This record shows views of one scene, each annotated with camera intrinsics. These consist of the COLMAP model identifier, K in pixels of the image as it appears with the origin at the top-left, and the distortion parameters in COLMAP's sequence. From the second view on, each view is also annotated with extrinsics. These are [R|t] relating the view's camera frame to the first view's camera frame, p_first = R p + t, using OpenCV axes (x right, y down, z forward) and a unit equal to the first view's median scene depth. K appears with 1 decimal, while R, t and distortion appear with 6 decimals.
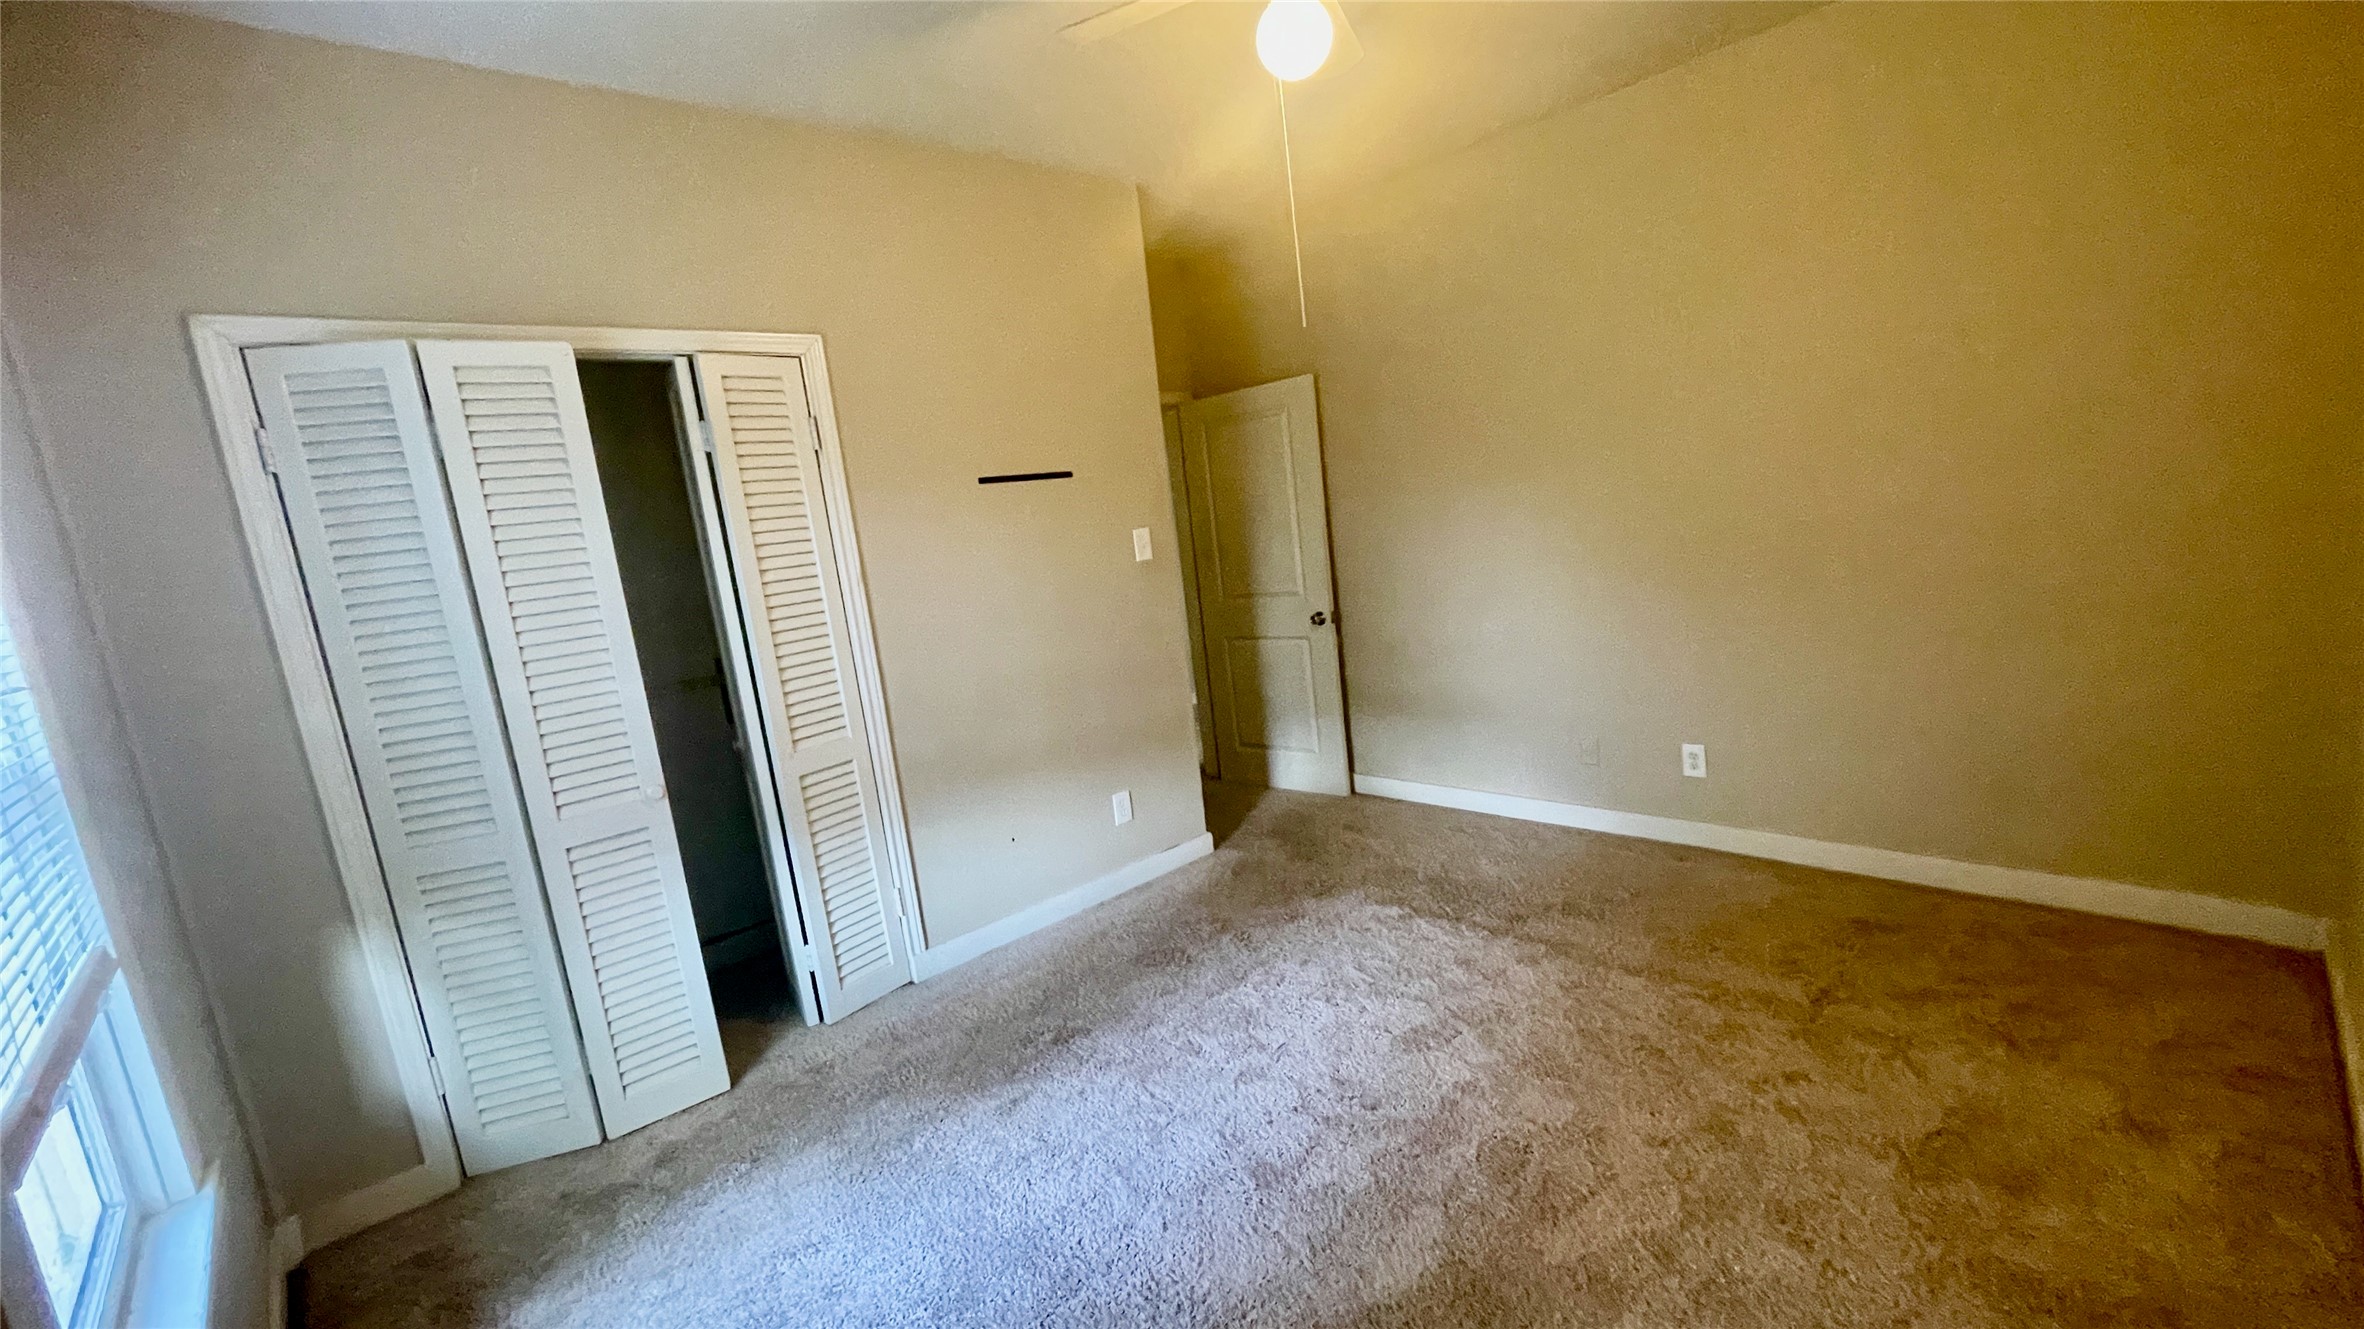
lens RADIAL K [[955.4, 0, 1176.6], [0, 955.4, 680.9], [0, 0, 1]] dist [-0.003900, 0.000800]
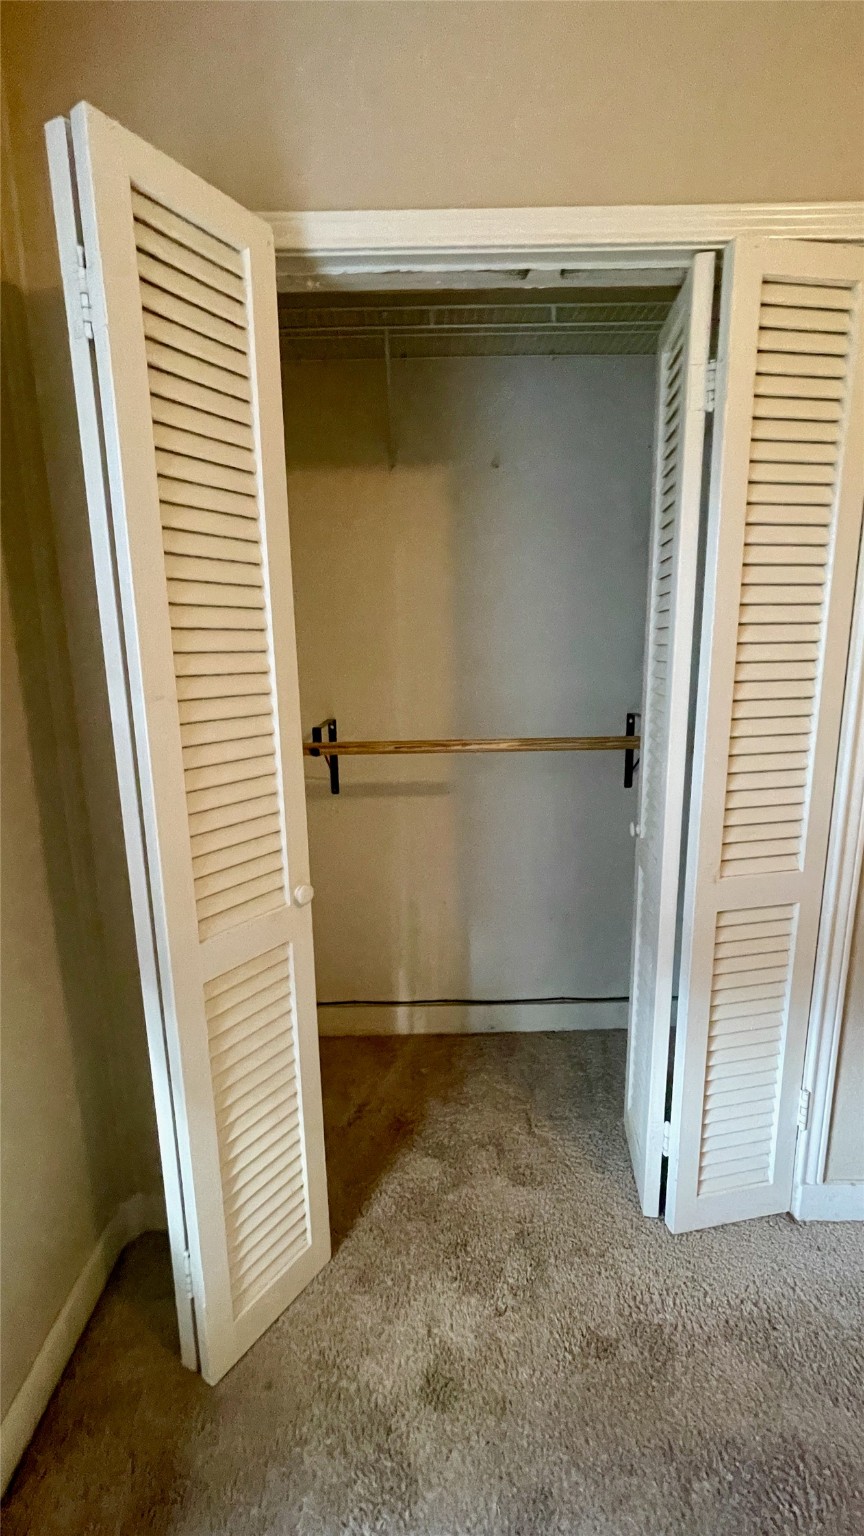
lens RADIAL K [[620.7, 0, 426.5], [0, 620.7, 771.6], [0, 0, 1]] dist [-0.003900, 0.000800]
pose [[0.738166, 0.226353, -0.635511, -0.286195], [-0.182493, 0.973907, 0.134910, -0.021137], [0.649466, 0.016391, 0.760214, 0.515661]]
